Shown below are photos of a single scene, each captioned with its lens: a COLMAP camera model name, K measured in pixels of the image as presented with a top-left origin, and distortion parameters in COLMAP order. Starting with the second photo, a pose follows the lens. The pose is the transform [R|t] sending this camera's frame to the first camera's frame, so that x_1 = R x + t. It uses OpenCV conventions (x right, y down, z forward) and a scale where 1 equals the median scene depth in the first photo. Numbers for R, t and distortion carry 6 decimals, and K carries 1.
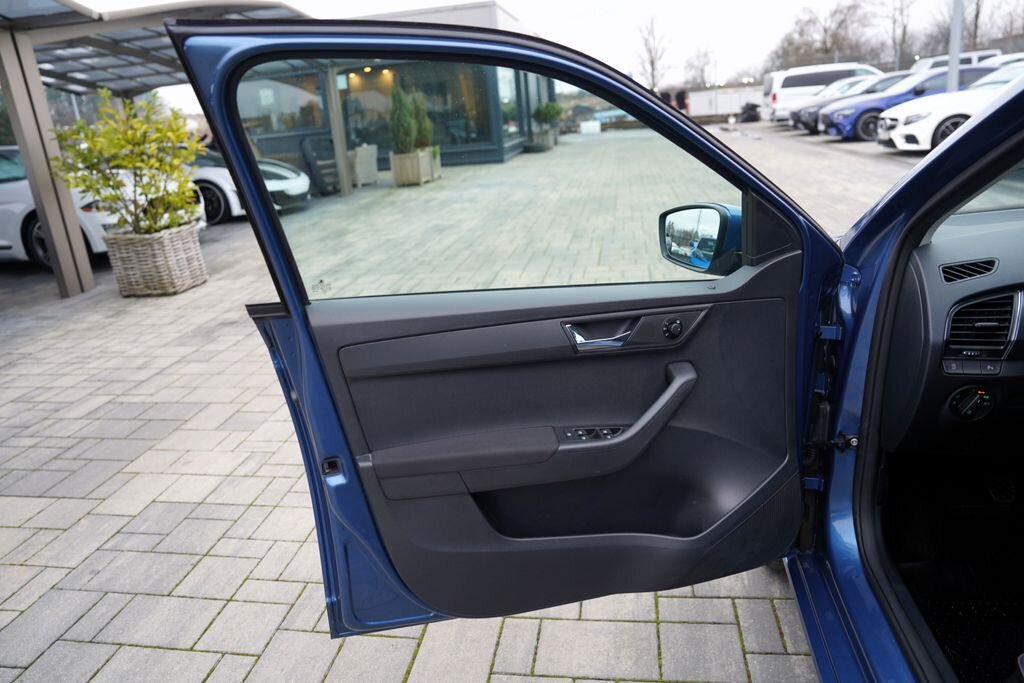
lens RADIAL K [[701.6, 0, 512.0], [0, 701.6, 341.5], [0, 0, 1]] dist [-0.097273, 0.066625]
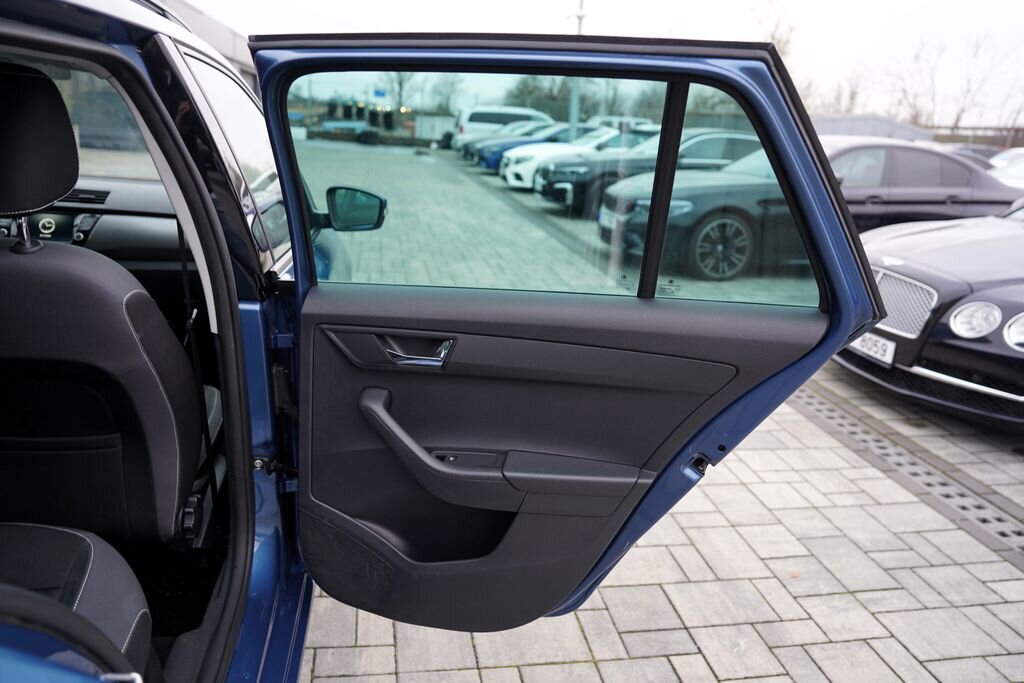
lens RADIAL K [[701.6, 0, 512.0], [0, 701.6, 341.5], [0, 0, 1]] dist [-0.097273, 0.066625]
pose [[0.931222, 0.055891, 0.360141, 0.175874], [-0.047850, 0.998367, -0.031212, 0.024043], [-0.361298, 0.011833, 0.932375, -0.117627]]
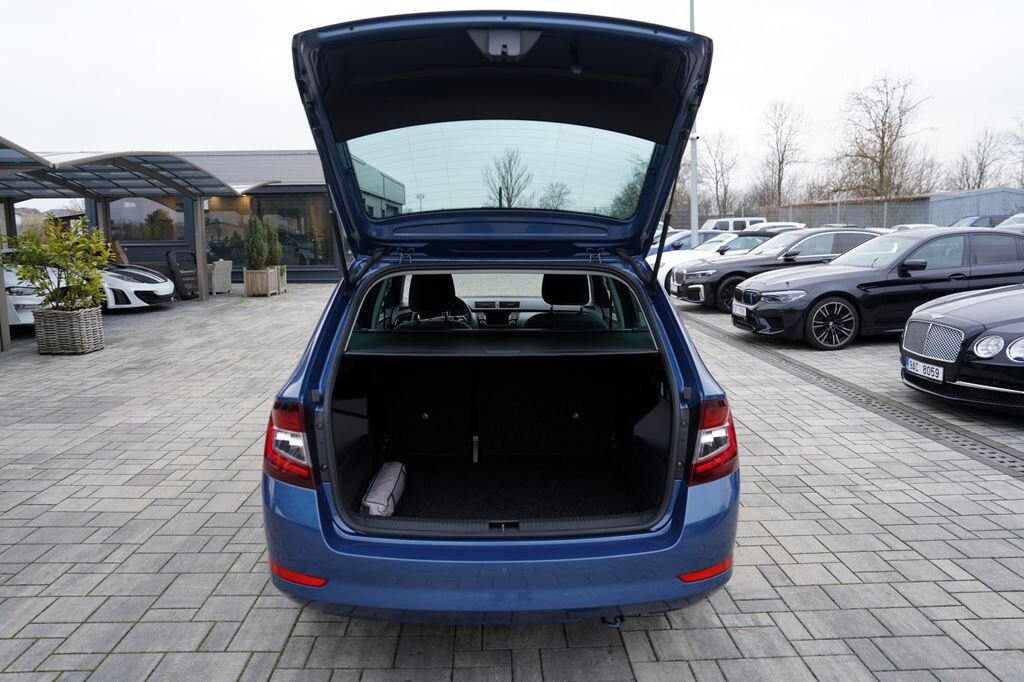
lens RADIAL K [[727.8, 0, 512.0], [0, 727.8, 341.0], [0, 0, 1]] dist [-0.095022, 0.077219]
pose [[0.979303, 0.049238, 0.196320, 0.048631], [-0.013195, 0.983426, -0.180829, 0.085135], [-0.201970, 0.174496, 0.963722, -0.322099]]
